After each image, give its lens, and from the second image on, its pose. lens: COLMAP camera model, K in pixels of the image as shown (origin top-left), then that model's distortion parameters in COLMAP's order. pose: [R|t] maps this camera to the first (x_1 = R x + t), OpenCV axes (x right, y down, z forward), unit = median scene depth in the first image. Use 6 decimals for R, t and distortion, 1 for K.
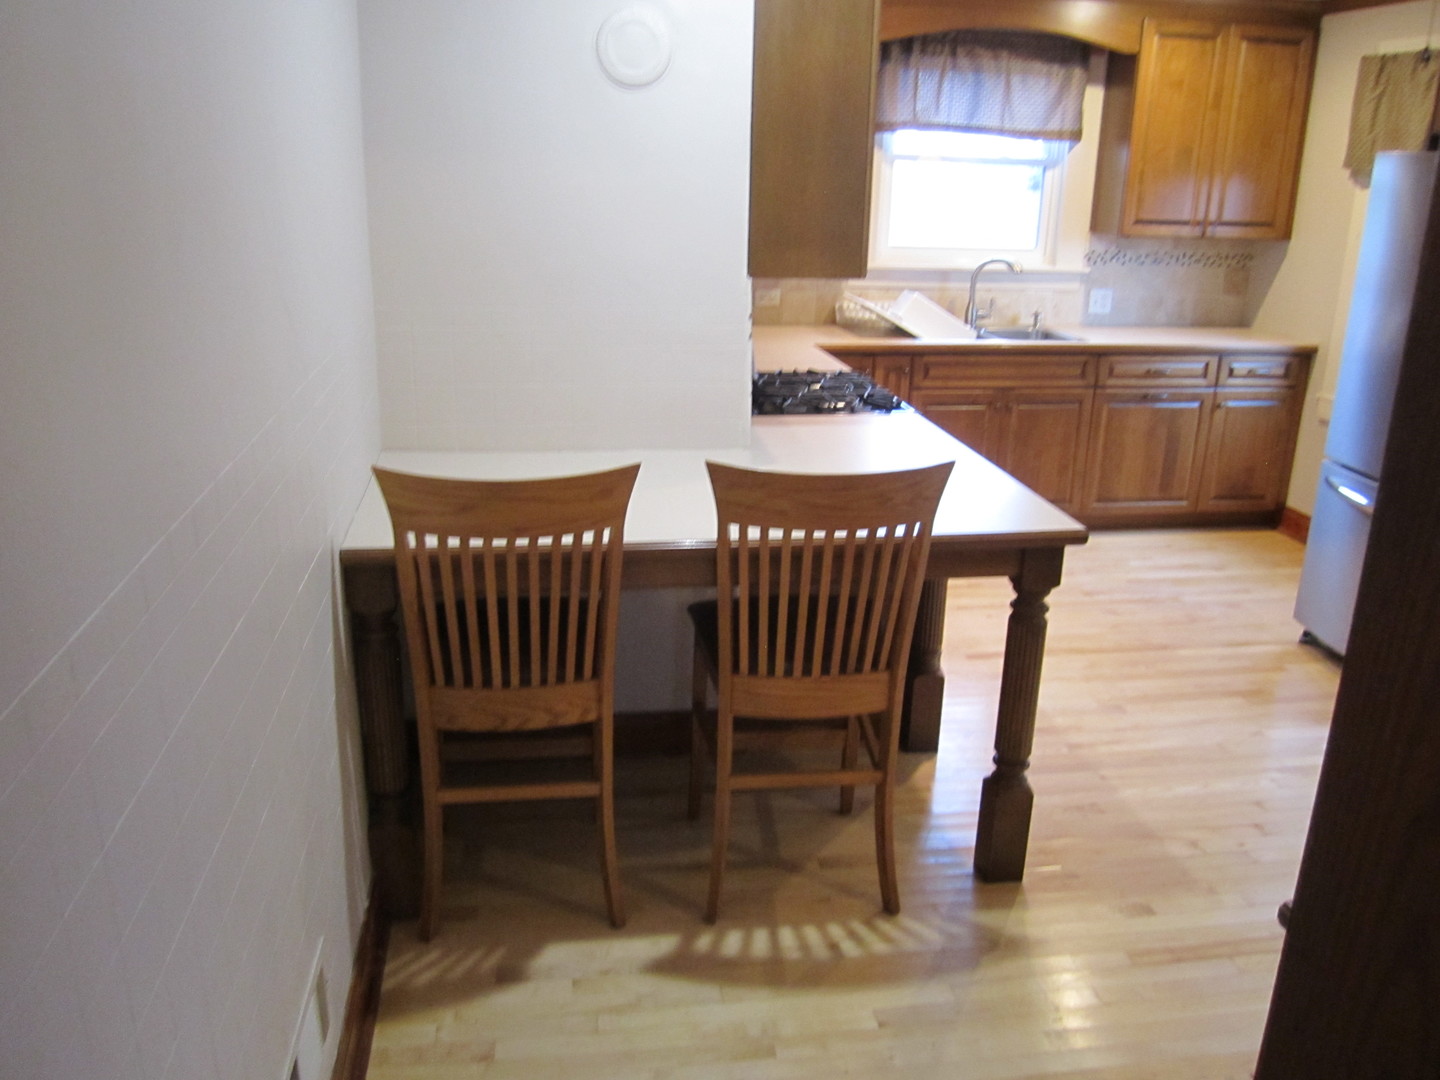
lens RADIAL K [[1179.3, 0, 720.6], [0, 1179.3, 543.1], [0, 0, 1]] dist [-0.062889, 0.021924]
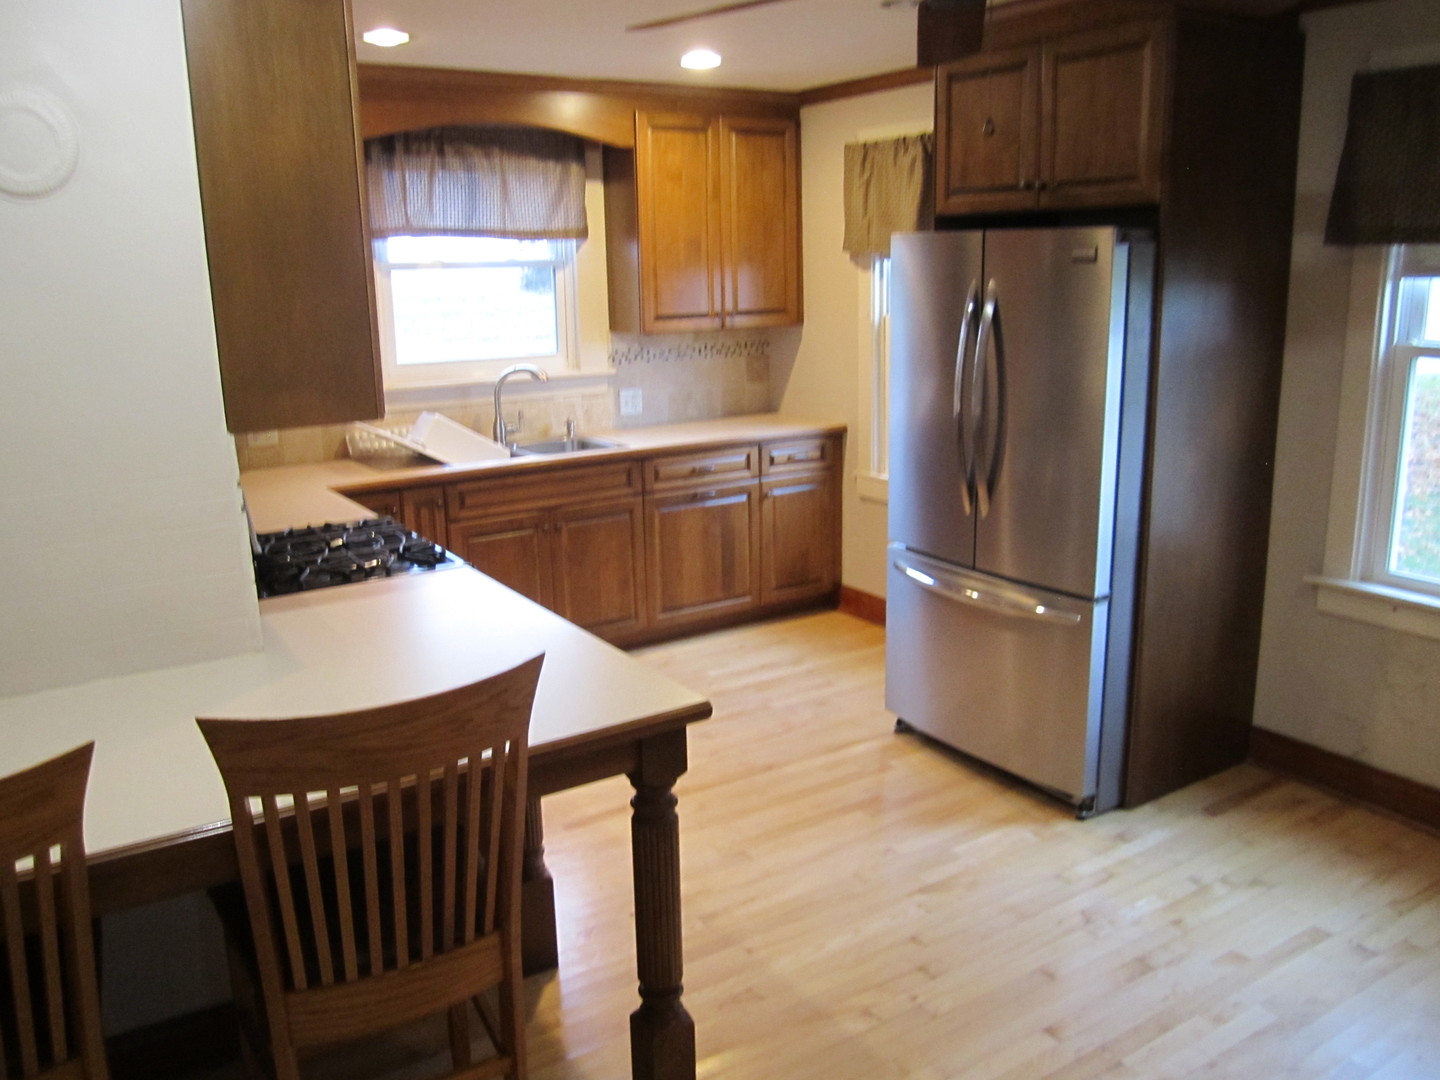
lens RADIAL K [[1179.3, 0, 724.1], [0, 1179.3, 538.2], [0, 0, 1]] dist [-0.062889, 0.021924]
pose [[0.912829, -0.132827, 0.386135, 0.009887], [0.165225, 0.984895, -0.051800, -0.042635], [-0.373421, 0.111084, 0.920987, 0.120228]]
